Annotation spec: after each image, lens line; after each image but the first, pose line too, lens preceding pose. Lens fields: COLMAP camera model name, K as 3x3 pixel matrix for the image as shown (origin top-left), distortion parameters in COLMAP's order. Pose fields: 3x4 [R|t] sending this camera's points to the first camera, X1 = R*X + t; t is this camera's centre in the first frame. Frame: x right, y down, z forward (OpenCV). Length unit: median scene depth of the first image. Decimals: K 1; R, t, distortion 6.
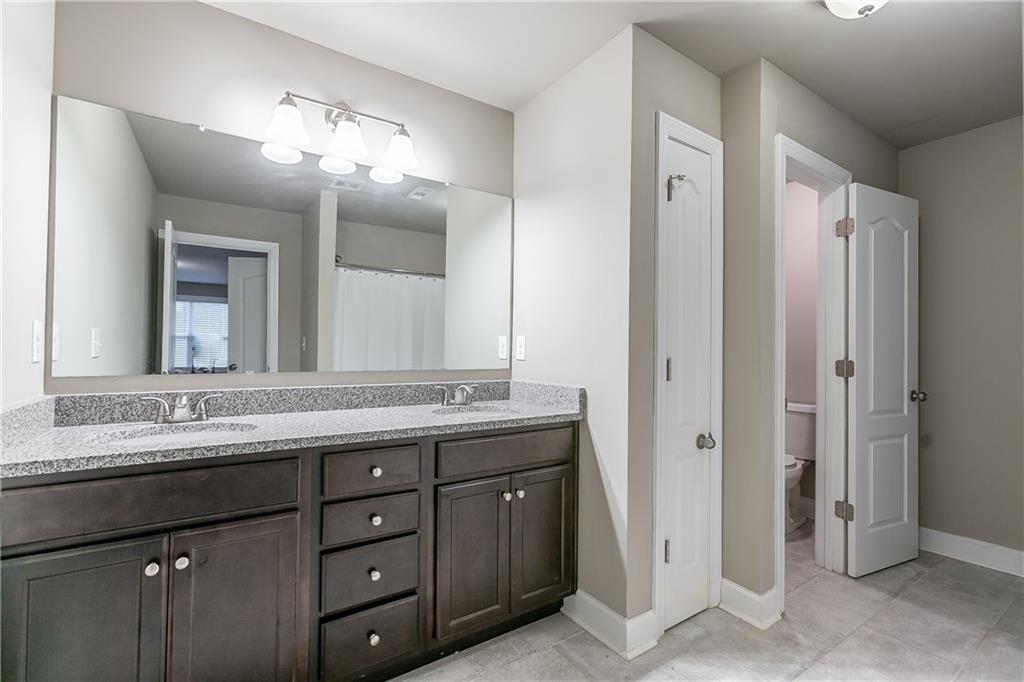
lens RADIAL K [[467.6, 0, 512.0], [0, 467.6, 341.0], [0, 0, 1]] dist [0.001831, 0.000255]
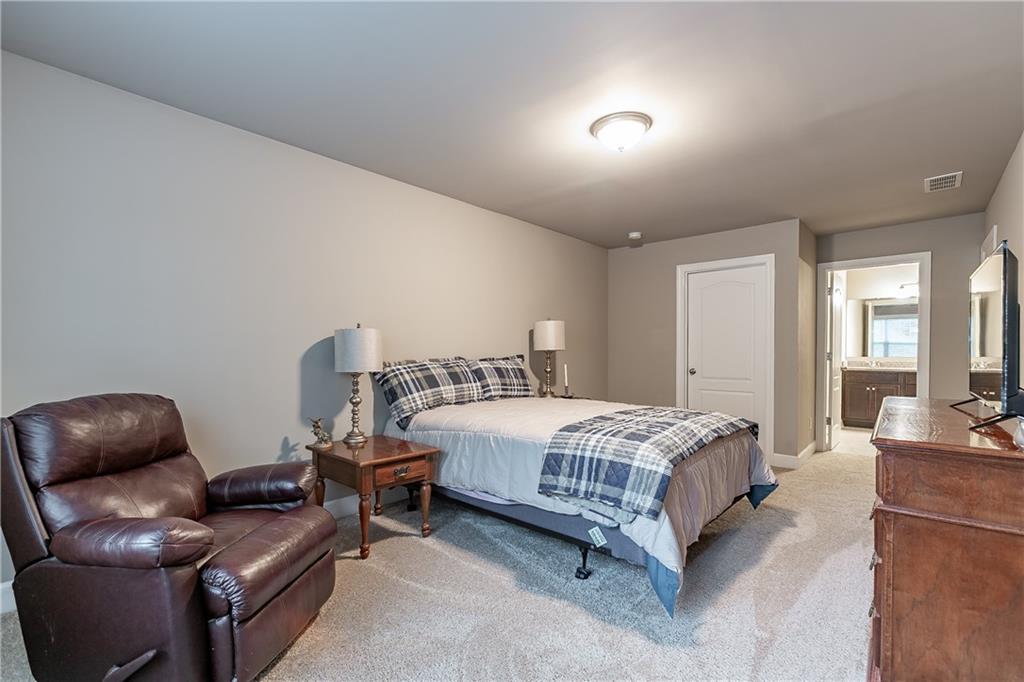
lens RADIAL K [[467.6, 0, 512.0], [0, 467.6, 341.0], [0, 0, 1]] dist [0.001831, 0.000255]
pose [[0.283191, 0.002330, -0.959061, 1.315123], [-0.011300, 0.999936, -0.000908, -0.002364], [0.958997, 0.011095, 0.283199, -1.809746]]
